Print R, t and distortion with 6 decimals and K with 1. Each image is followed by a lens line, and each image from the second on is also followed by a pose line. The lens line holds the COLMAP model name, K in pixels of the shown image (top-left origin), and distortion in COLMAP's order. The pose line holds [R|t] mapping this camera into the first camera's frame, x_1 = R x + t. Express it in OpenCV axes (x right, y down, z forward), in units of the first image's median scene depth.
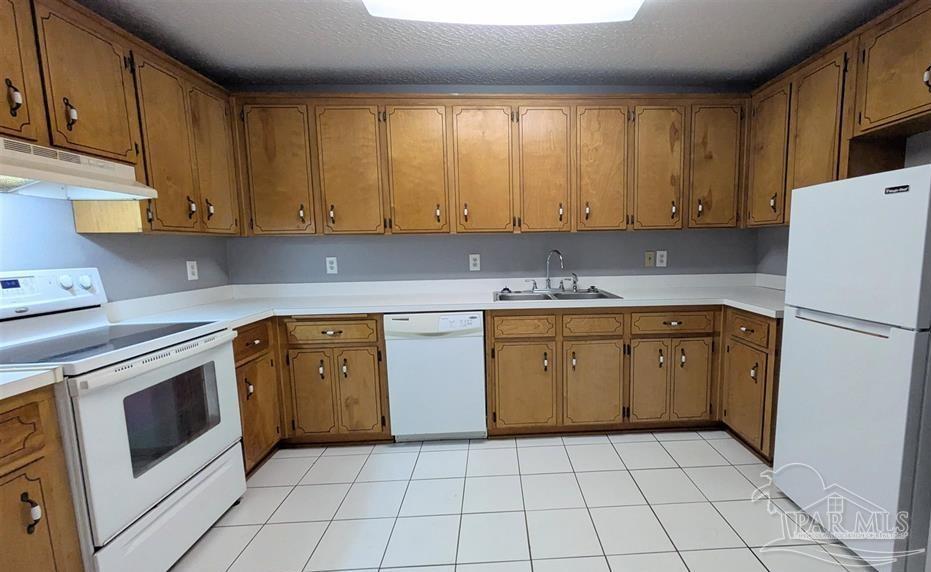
lens RADIAL K [[377.6, 0, 466.2], [0, 377.6, 285.4], [0, 0, 1]] dist [0.002930, 0.000397]
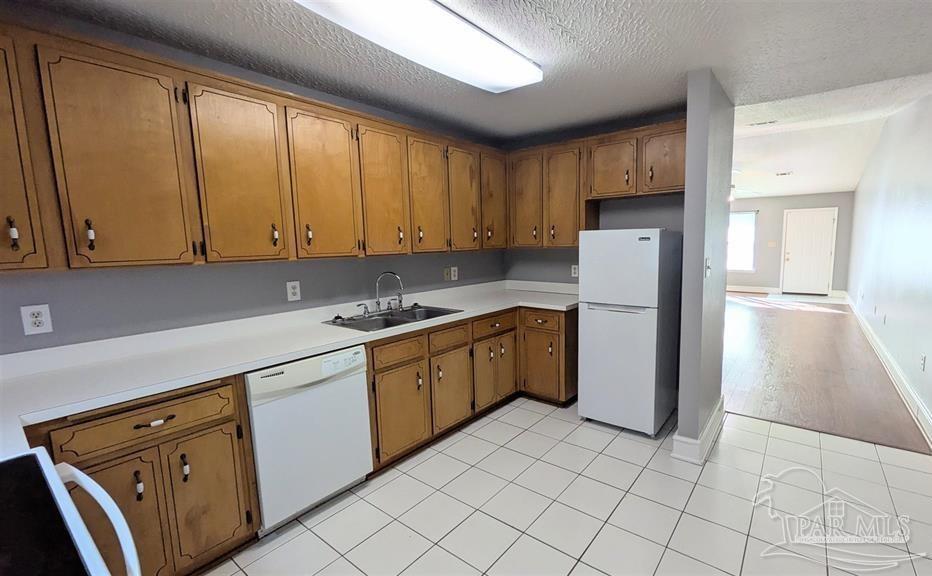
lens RADIAL K [[417.0, 0, 467.4], [0, 417.0, 293.9], [0, 0, 1]] dist [-0.000548, 0.001334]
pose [[0.654761, -0.098610, 0.749375, -0.515452], [0.099139, 0.994092, 0.044189, -0.070409], [-0.749306, 0.045359, 0.660669, 0.123256]]
